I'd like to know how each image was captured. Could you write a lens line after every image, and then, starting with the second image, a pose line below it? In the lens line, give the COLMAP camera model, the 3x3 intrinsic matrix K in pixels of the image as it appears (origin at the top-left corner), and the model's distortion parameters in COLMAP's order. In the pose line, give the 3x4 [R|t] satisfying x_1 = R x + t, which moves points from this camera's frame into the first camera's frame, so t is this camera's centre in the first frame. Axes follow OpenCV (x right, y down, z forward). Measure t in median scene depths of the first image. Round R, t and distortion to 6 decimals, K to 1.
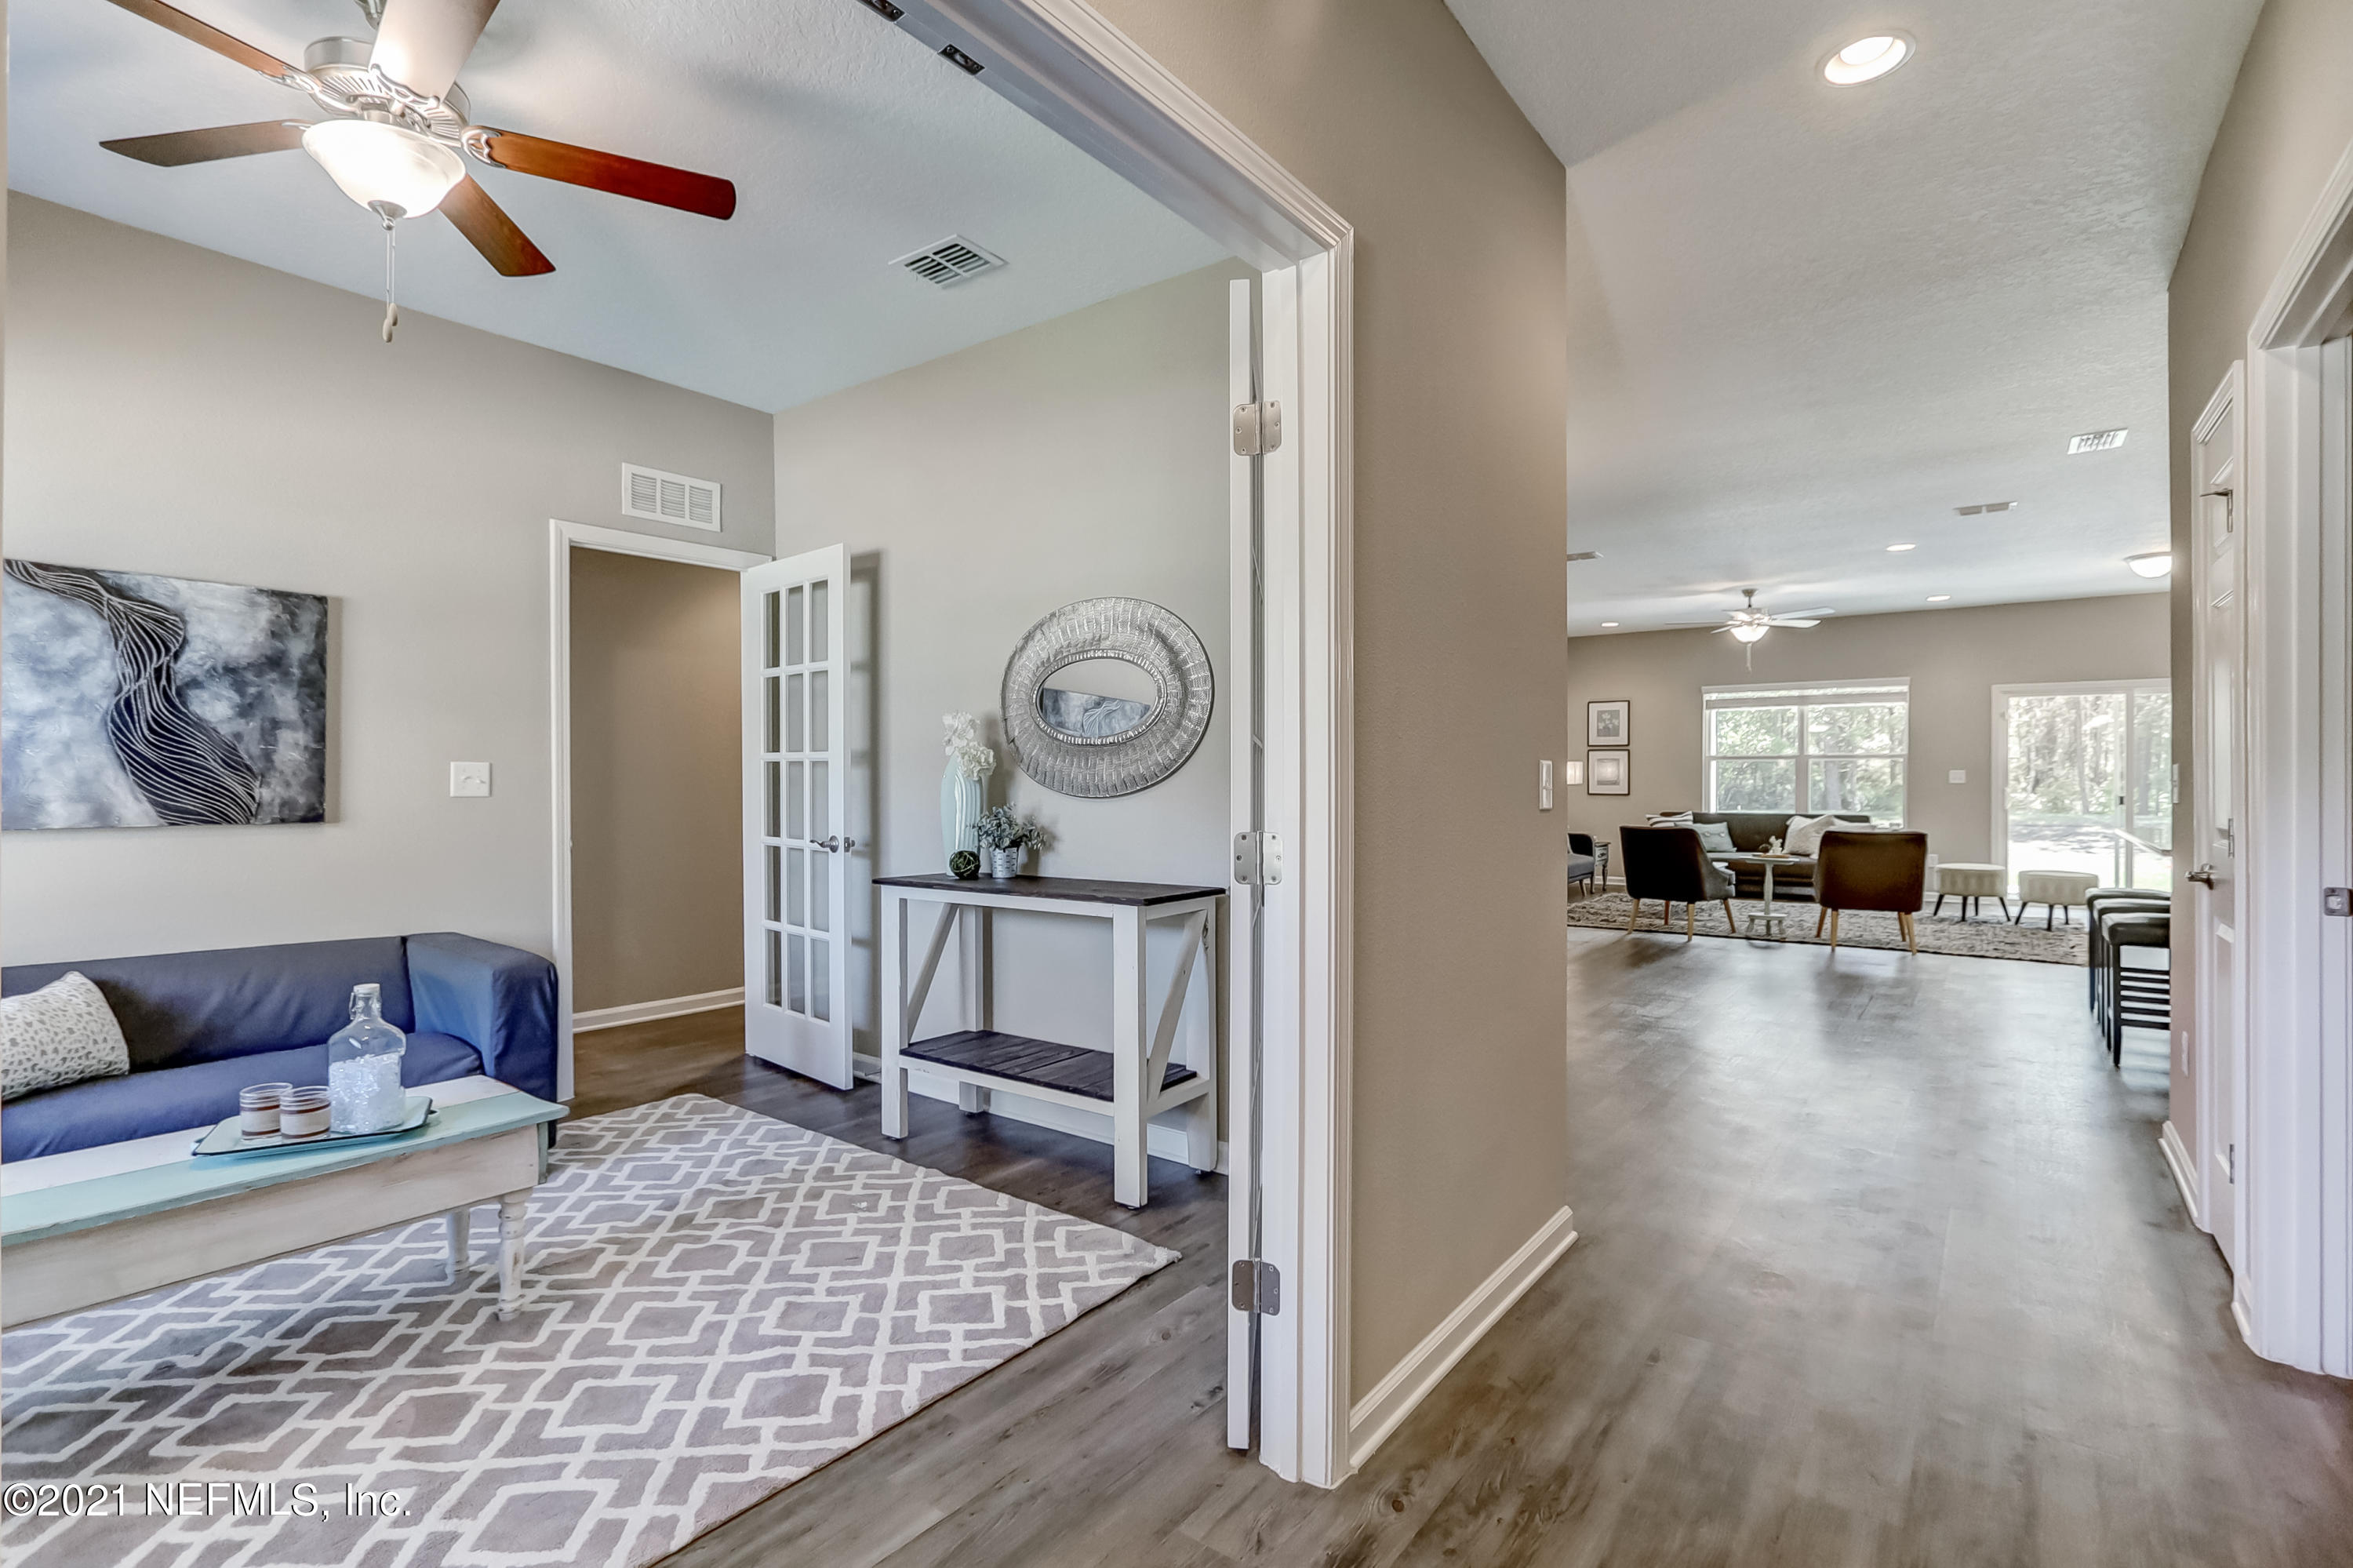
lens RADIAL K [[1089.4, 0, 1179.2], [0, 1089.4, 786.5], [0, 0, 1]] dist [0.002411, 0.001549]
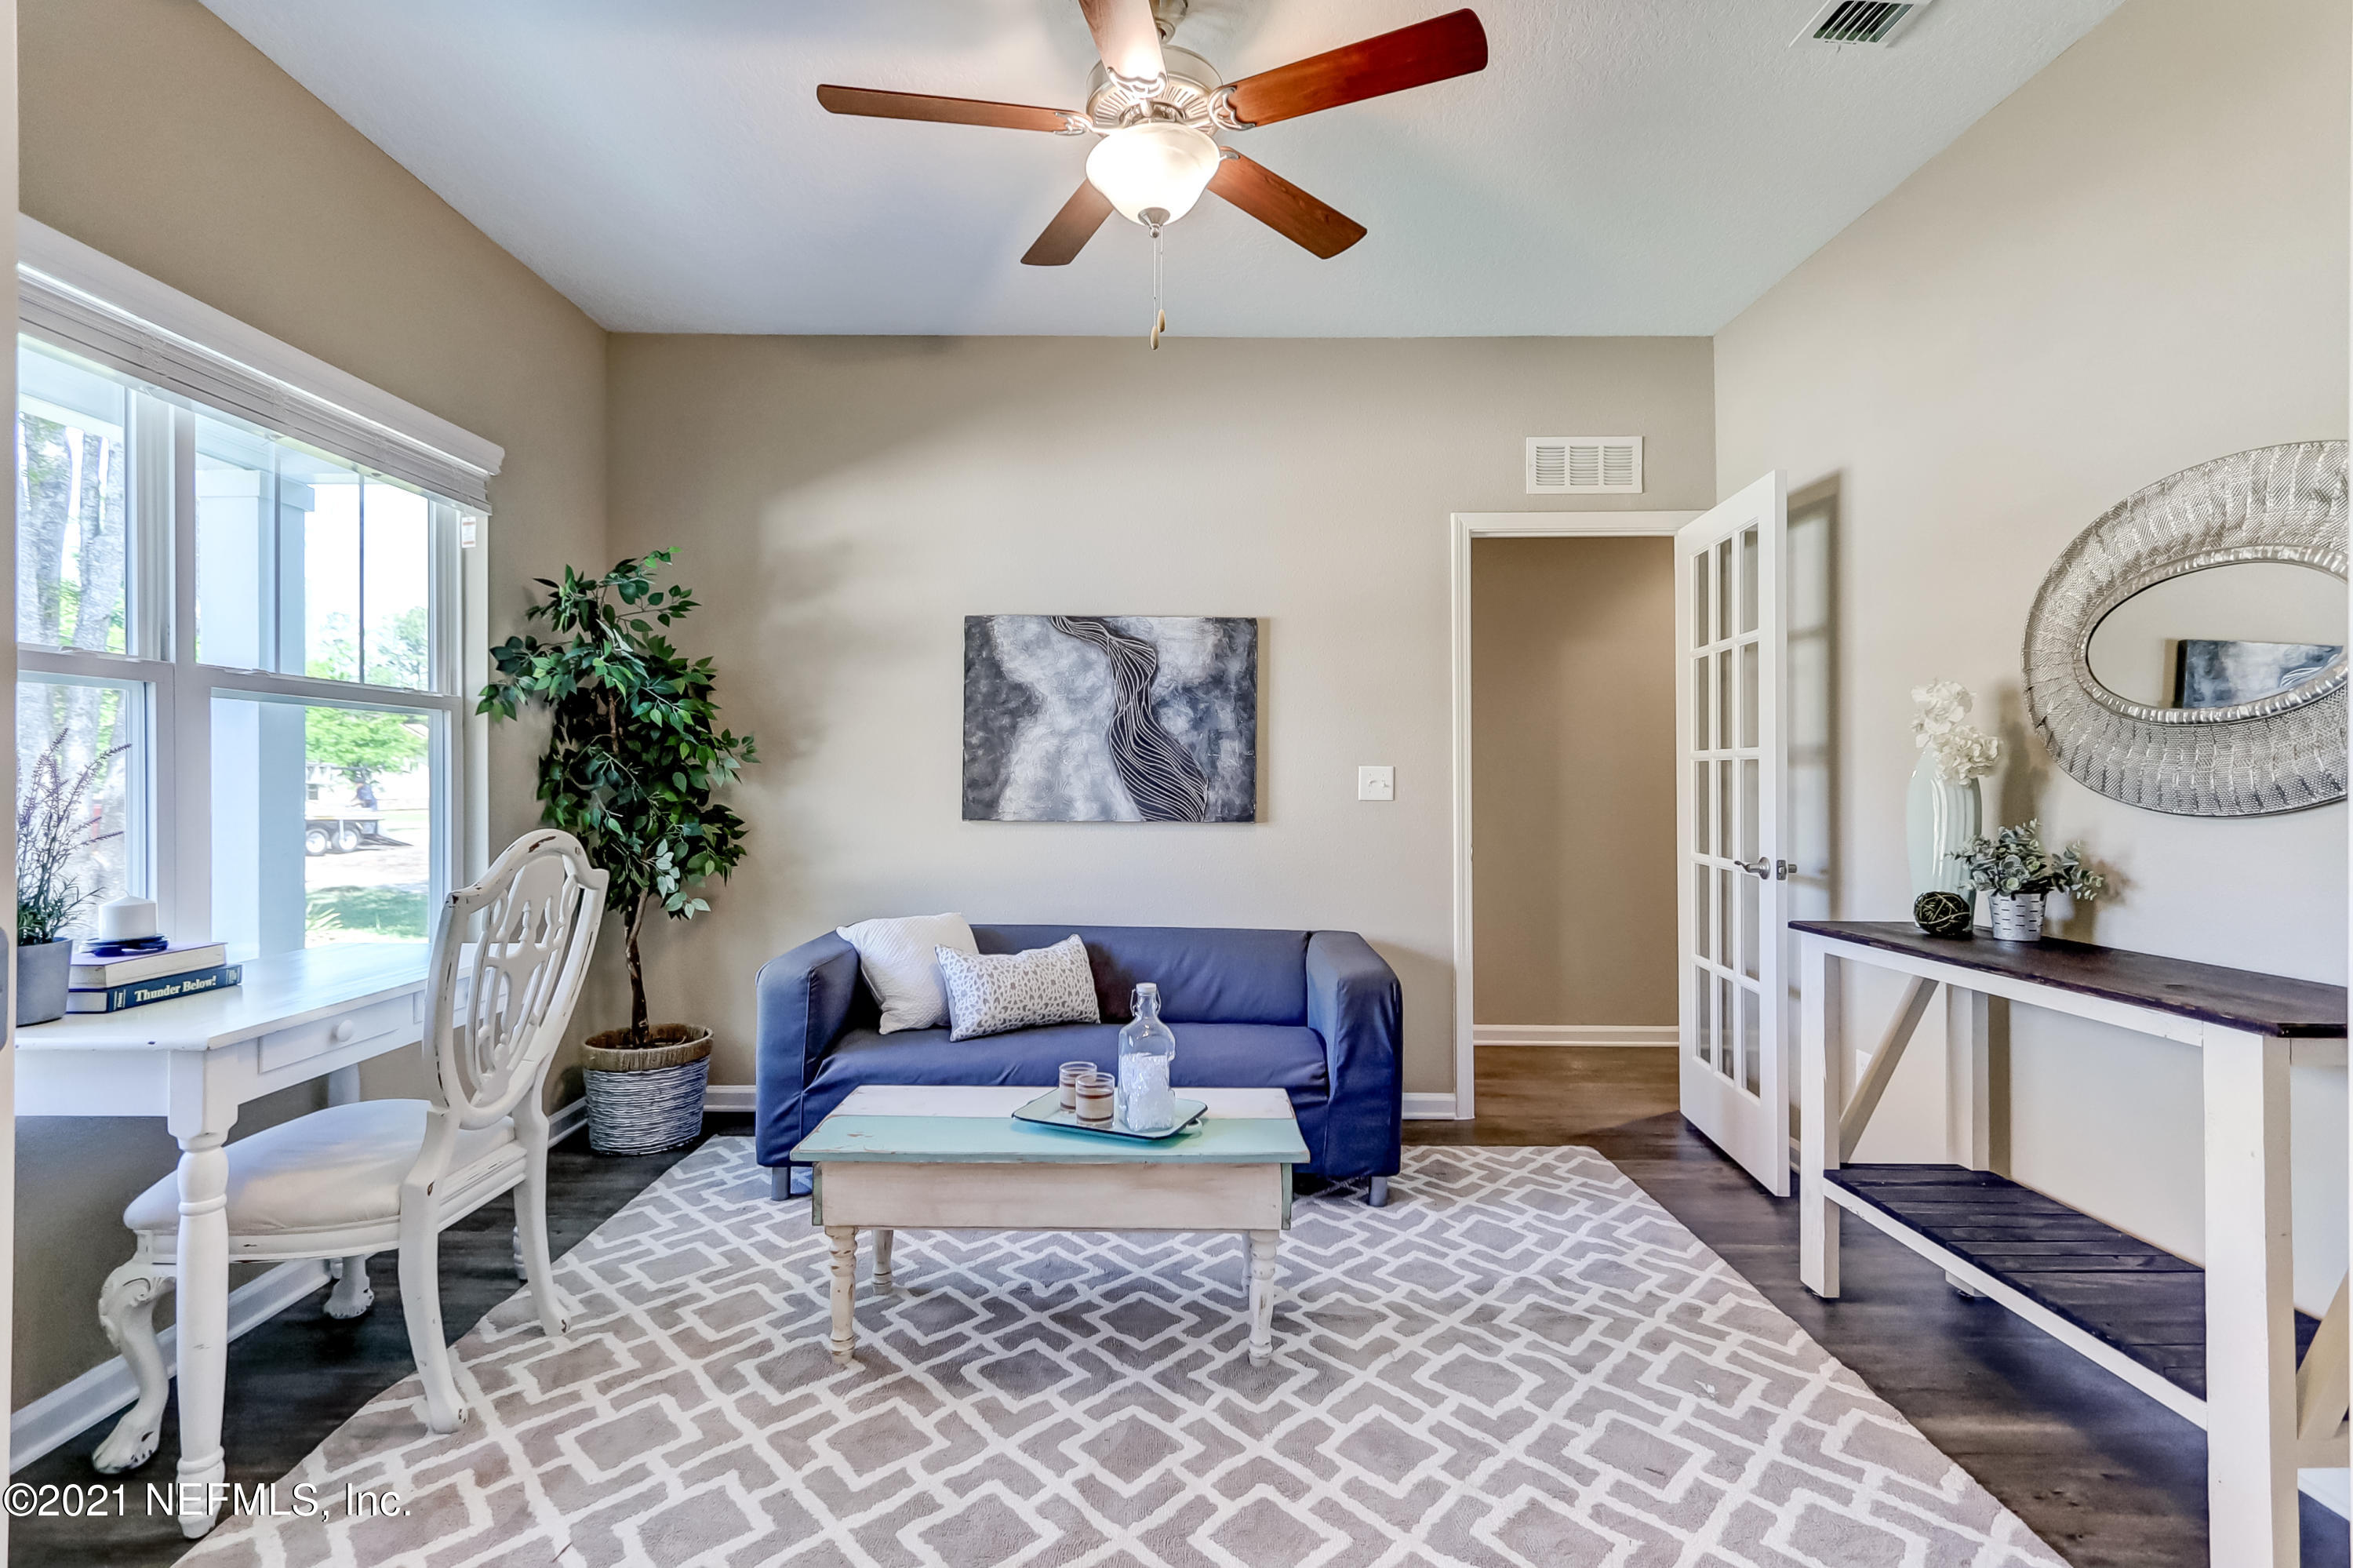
lens RADIAL K [[1089.4, 0, 1179.2], [0, 1089.4, 786.5], [0, 0, 1]] dist [0.002411, 0.001549]
pose [[0.598886, 0.003333, -0.800827, 0.063023], [-0.006170, 0.999981, -0.000453, -0.002020], [0.800810, 0.005212, 0.598895, 0.283528]]
